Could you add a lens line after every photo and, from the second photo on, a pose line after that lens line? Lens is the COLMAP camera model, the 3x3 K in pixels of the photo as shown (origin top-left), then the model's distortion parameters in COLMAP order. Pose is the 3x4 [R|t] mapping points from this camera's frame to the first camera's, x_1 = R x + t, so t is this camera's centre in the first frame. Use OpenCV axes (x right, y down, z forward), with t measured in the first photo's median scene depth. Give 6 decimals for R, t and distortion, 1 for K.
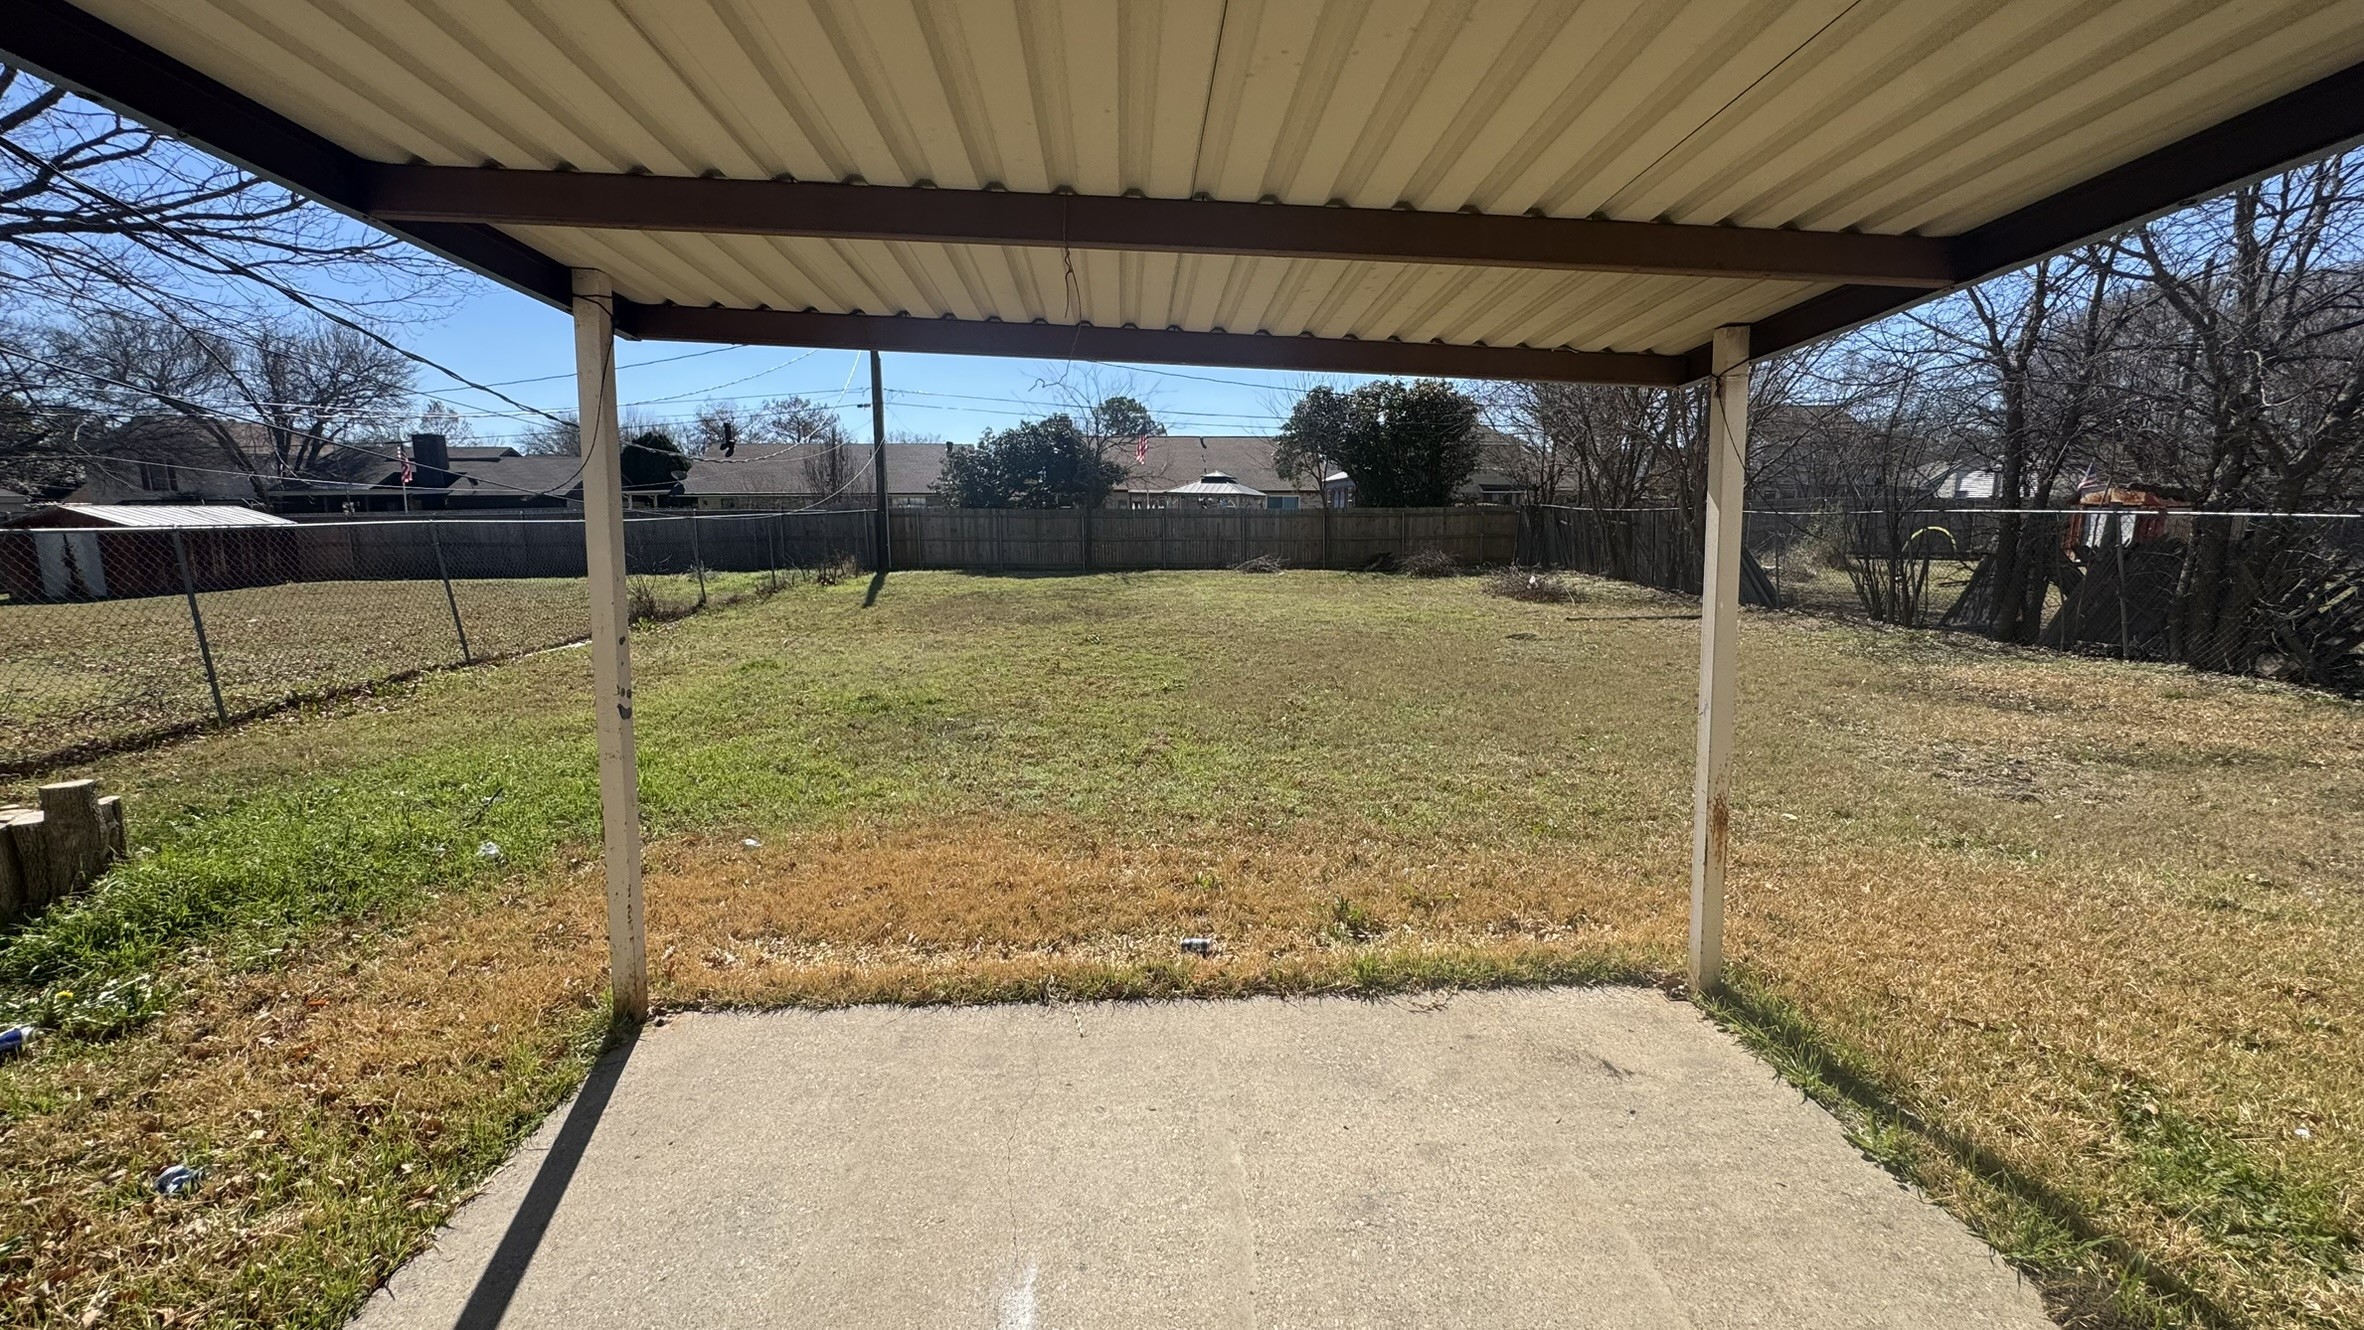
lens RADIAL K [[947.2, 0, 1178.0], [0, 947.2, 660.0], [0, 0, 1]] dist [0.000009, -0.016393]
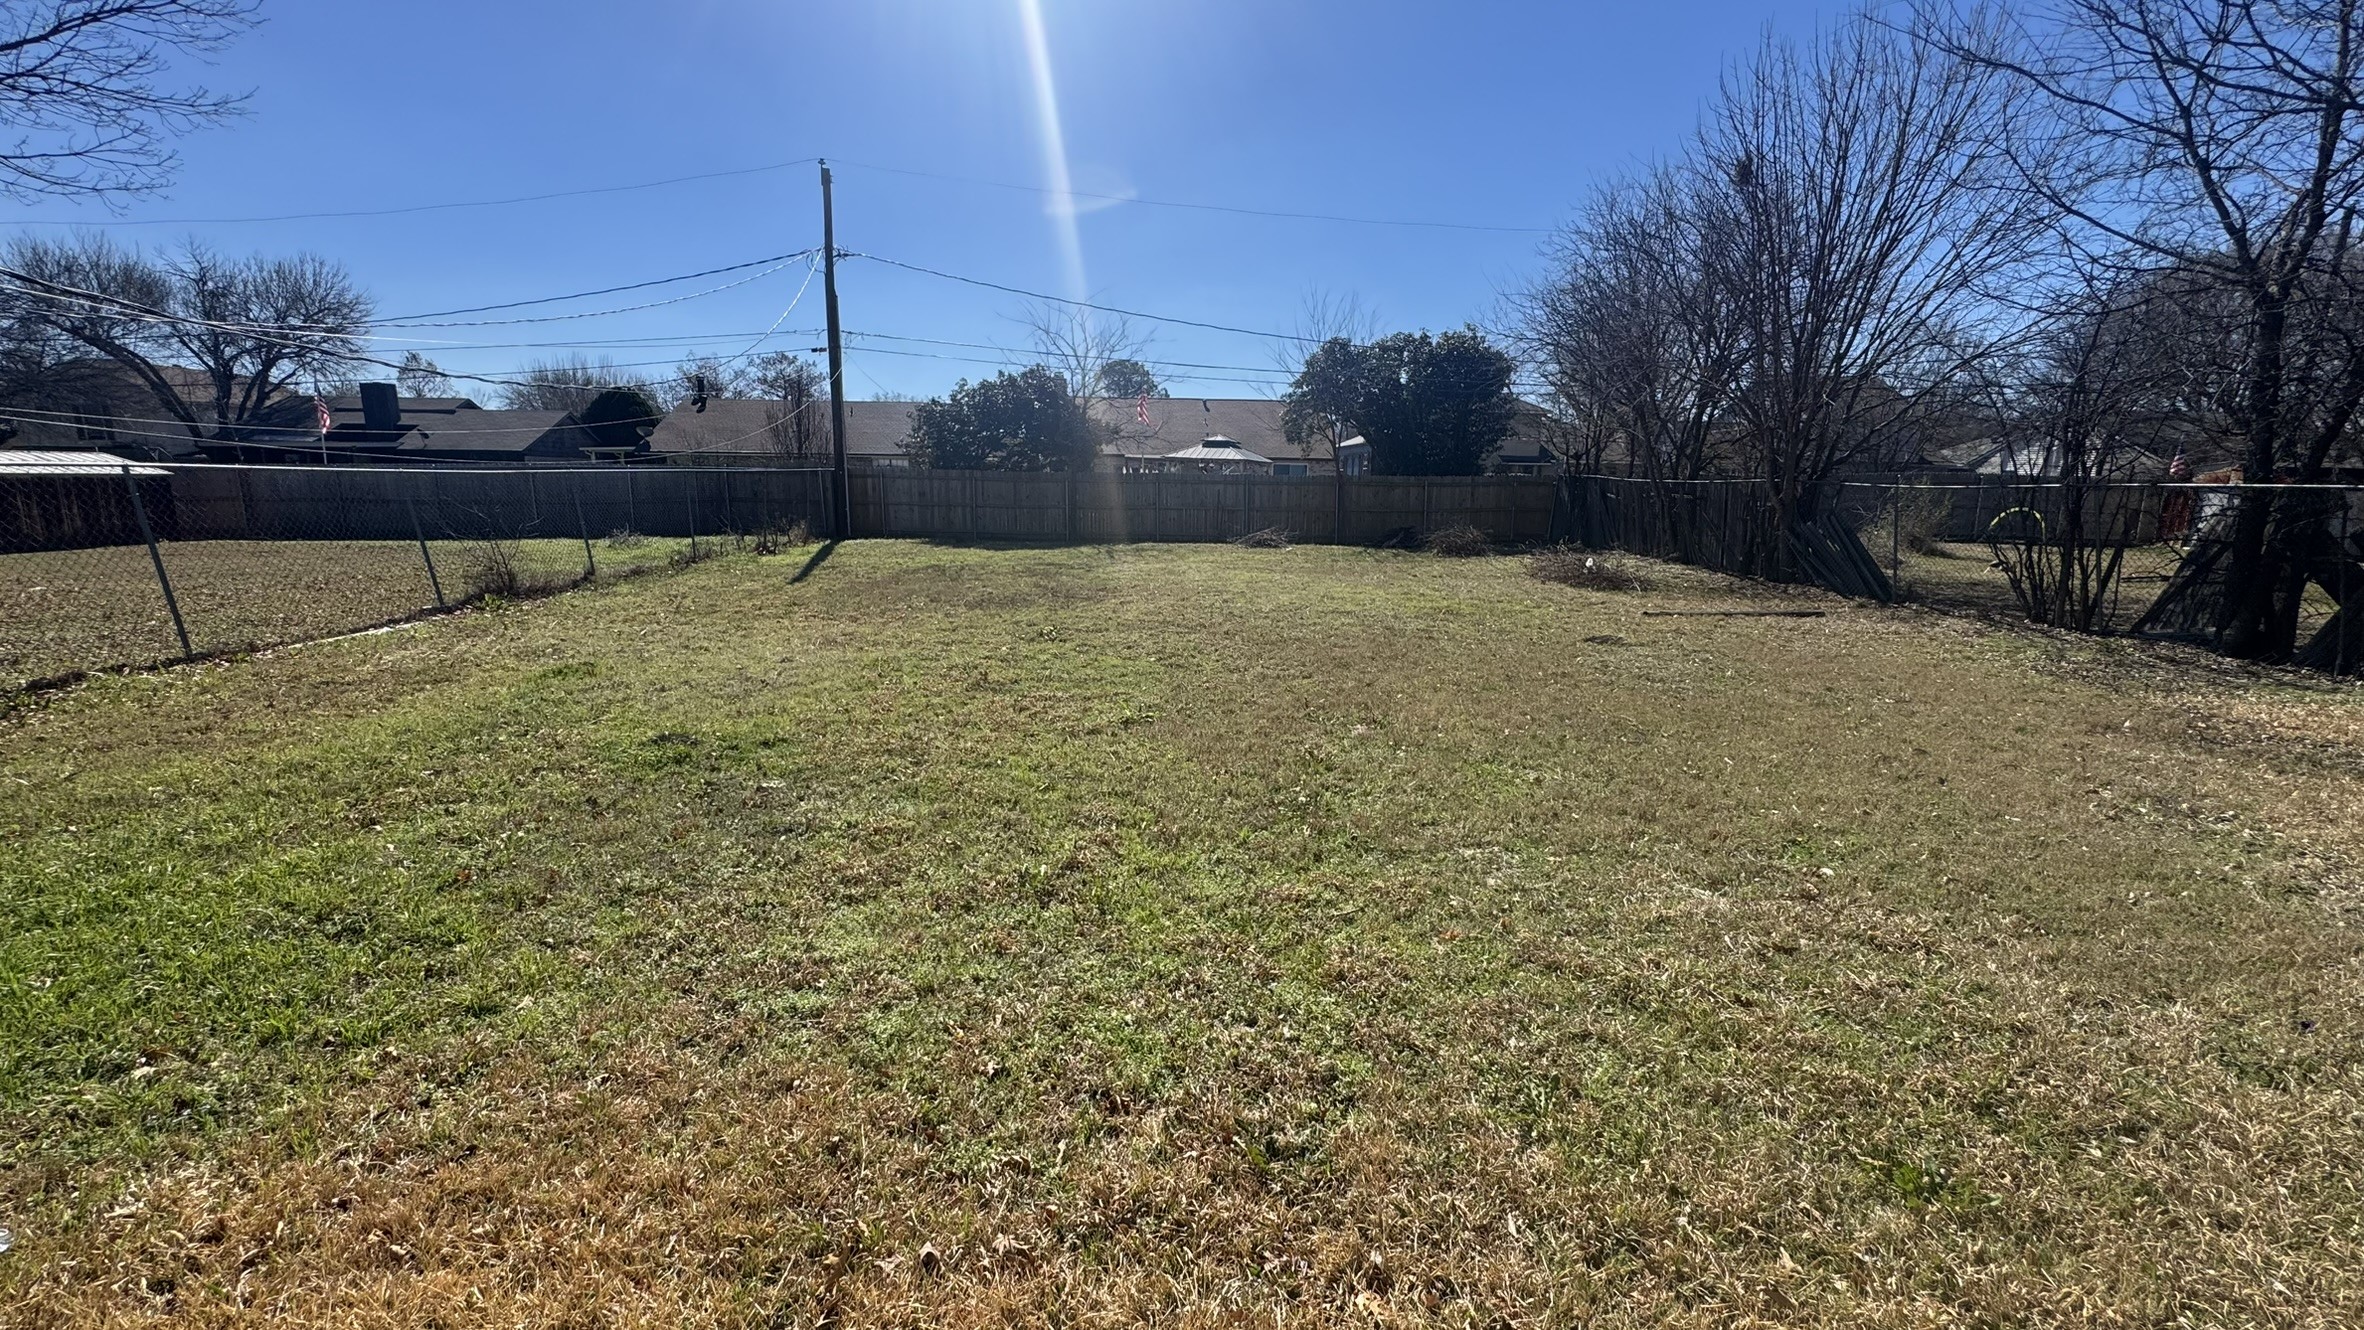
lens RADIAL K [[947.8, 0, 1177.9], [0, 947.8, 668.8], [0, 0, 1]] dist [-0.000988, -0.006815]
pose [[0.999868, 0.016192, -0.001525, 0.008490], [-0.016118, 0.999079, 0.039772, -0.012273], [0.002168, -0.039742, 0.999208, 0.106387]]
